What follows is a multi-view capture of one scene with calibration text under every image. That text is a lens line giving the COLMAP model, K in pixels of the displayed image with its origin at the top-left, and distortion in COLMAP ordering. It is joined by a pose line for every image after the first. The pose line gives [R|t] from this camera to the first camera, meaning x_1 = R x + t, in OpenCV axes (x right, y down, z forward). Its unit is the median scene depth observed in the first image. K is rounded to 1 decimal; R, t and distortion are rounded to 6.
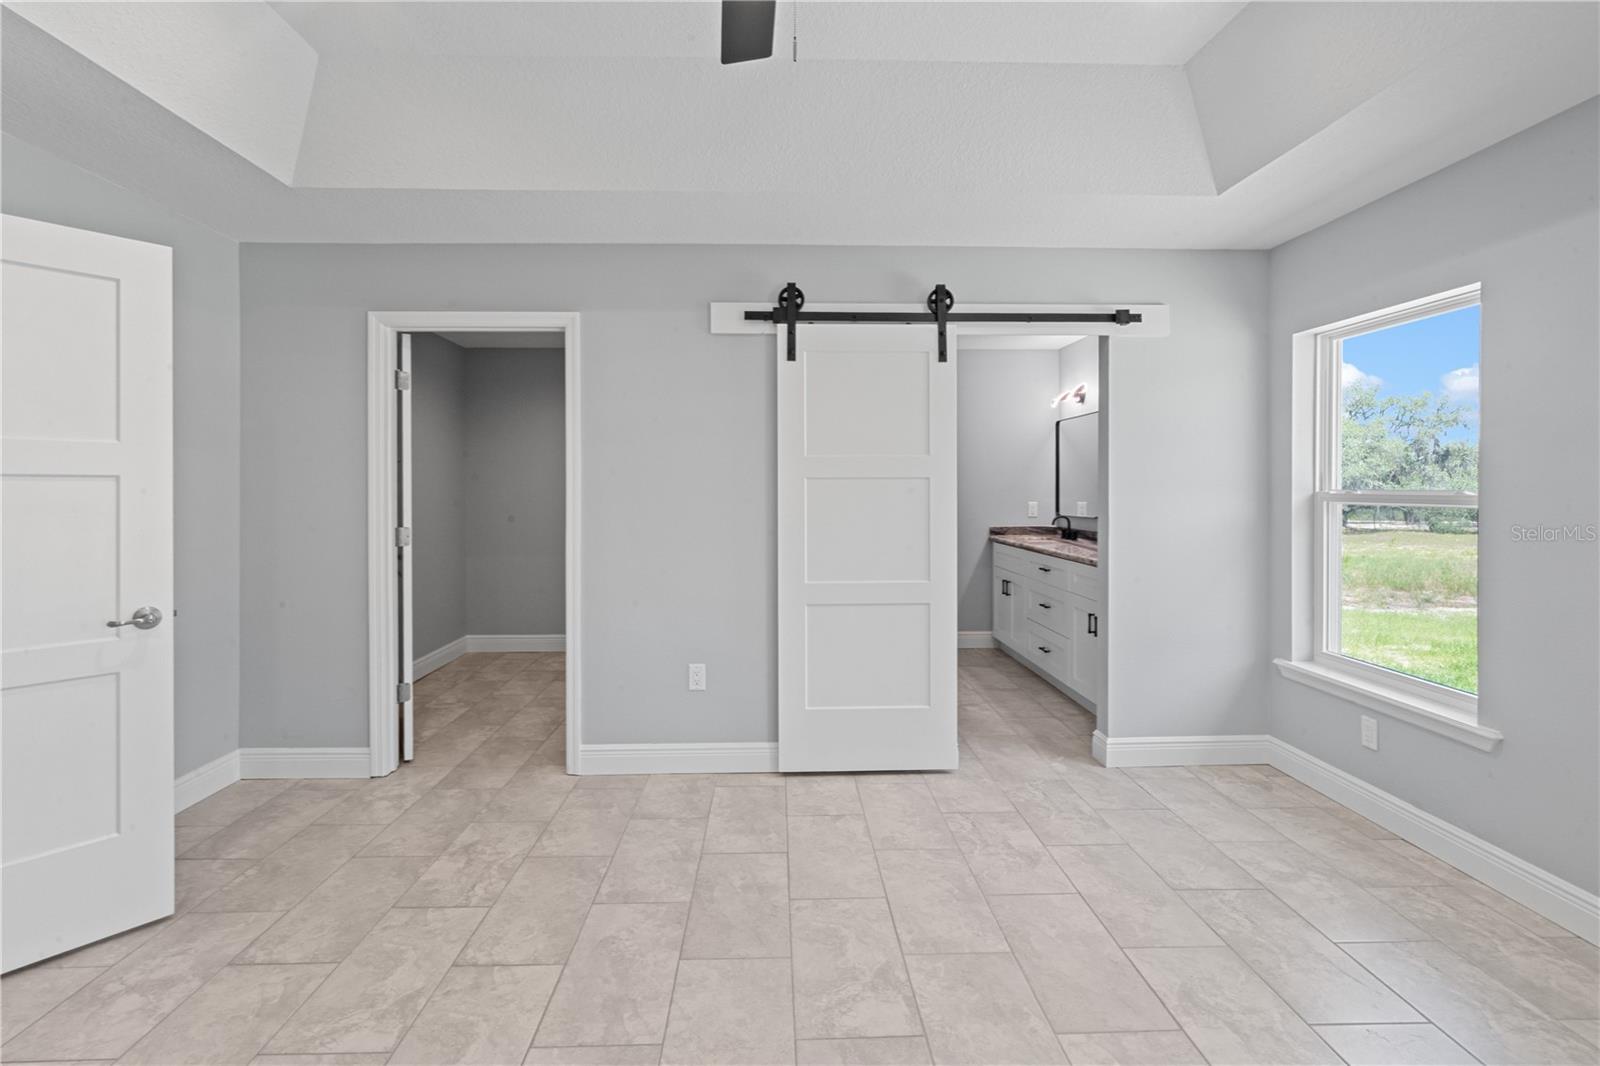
lens RADIAL K [[746.9, 0, 796.8], [0, 746.9, 488.4], [0, 0, 1]] dist [-0.002034, -0.000022]
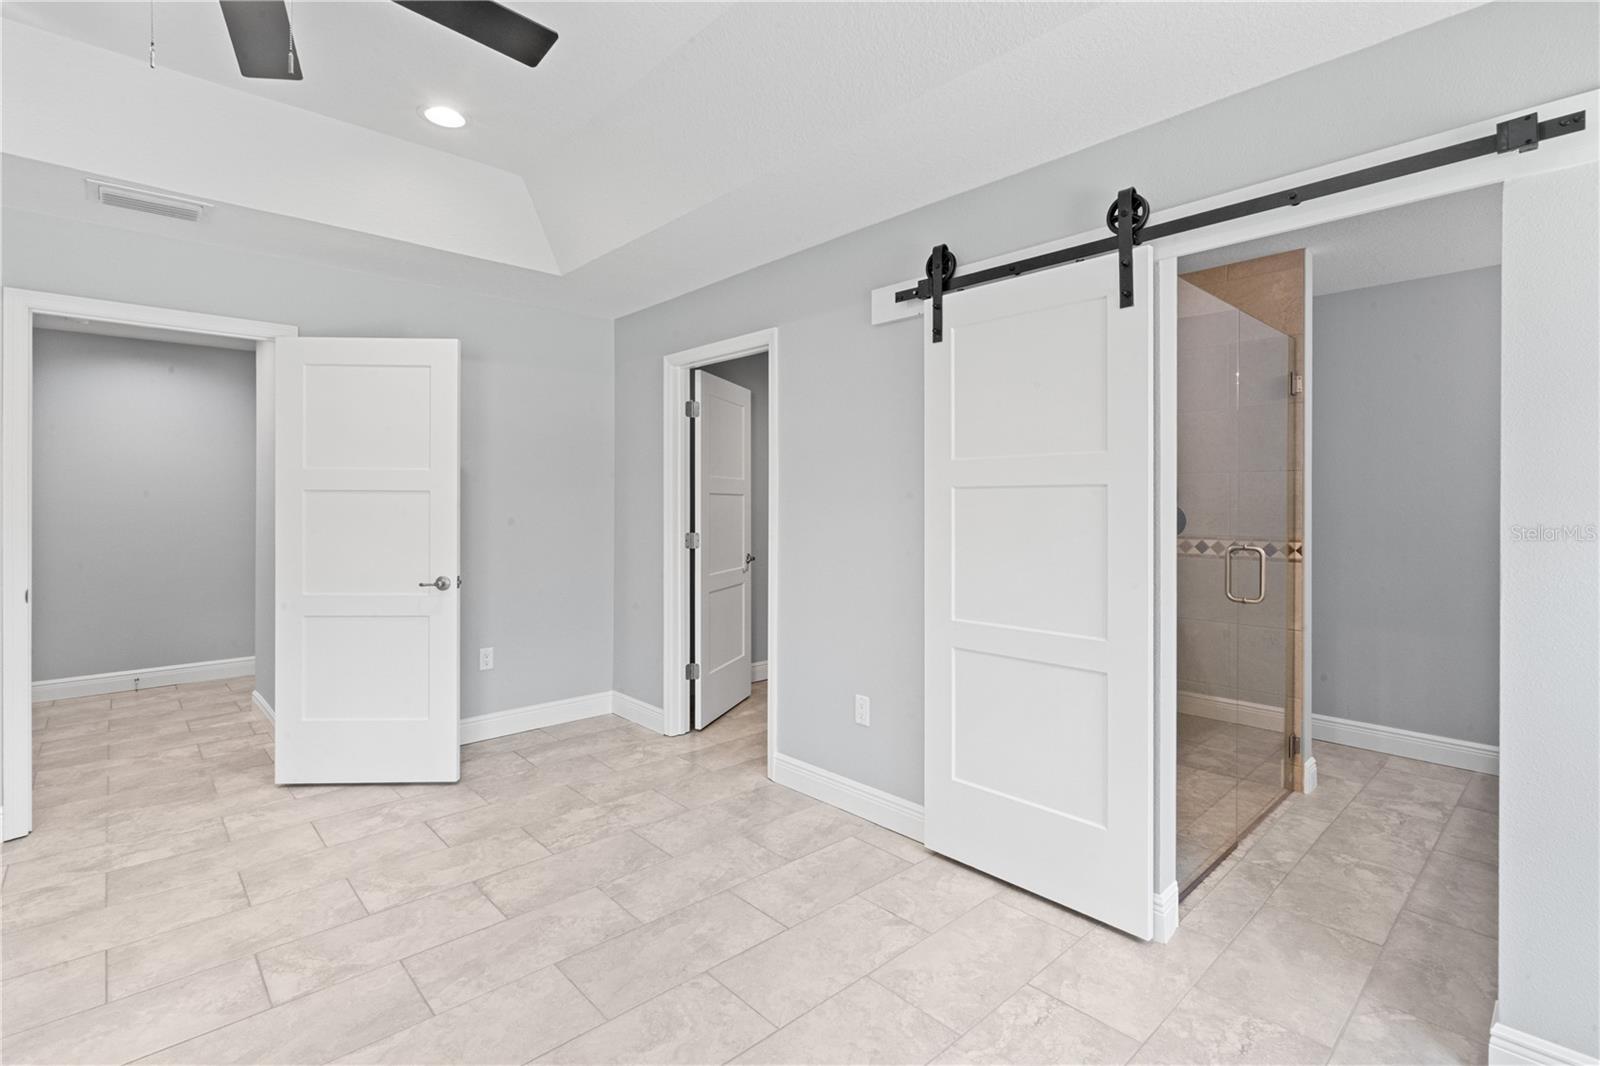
lens RADIAL K [[749.1, 0, 792.4], [0, 749.1, 497.0], [0, 0, 1]] dist [-0.002963, 0.000584]
pose [[0.652108, -0.001335, -0.758125, 0.509894], [-0.004243, 0.999976, -0.005411, 0.001716], [0.758115, 0.006745, 0.652086, 0.358407]]
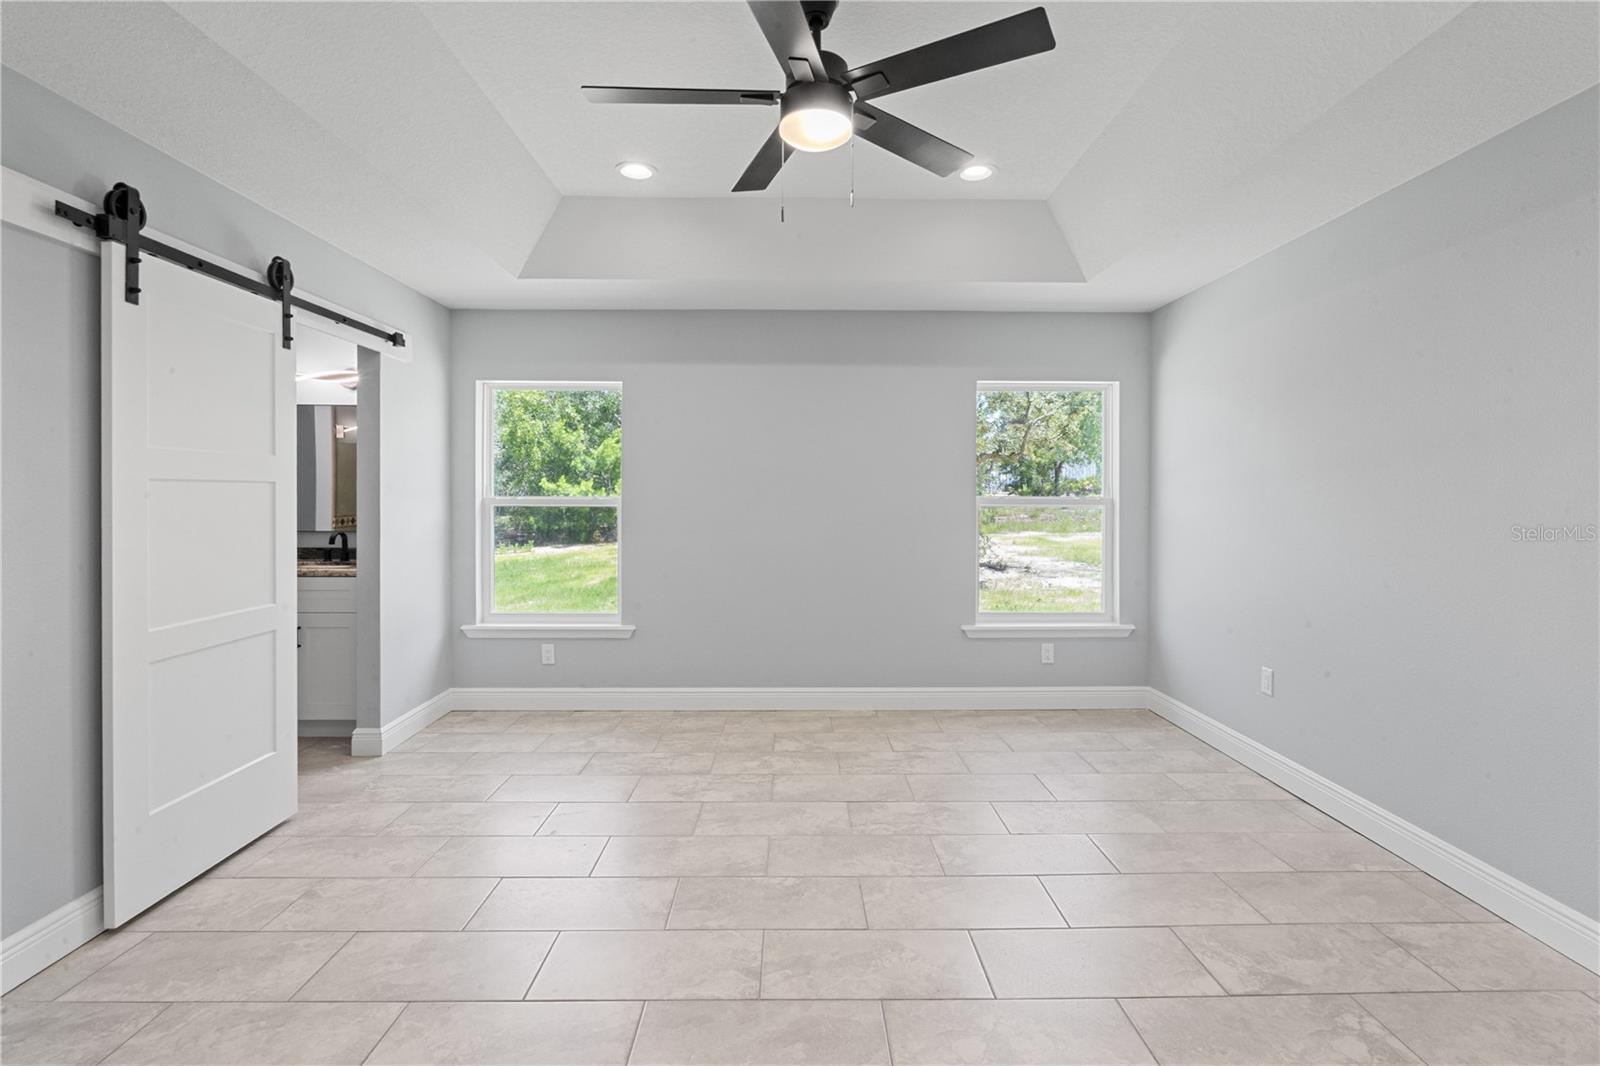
lens RADIAL K [[749.1, 0, 792.4], [0, 749.1, 497.0], [0, 0, 1]] dist [-0.002963, 0.000584]
pose [[0.034740, -0.001557, 0.999395, -0.664566], [0.001693, 0.999997, 0.001499, 0.002405], [-0.999395, 0.001640, 0.034743, 0.390187]]
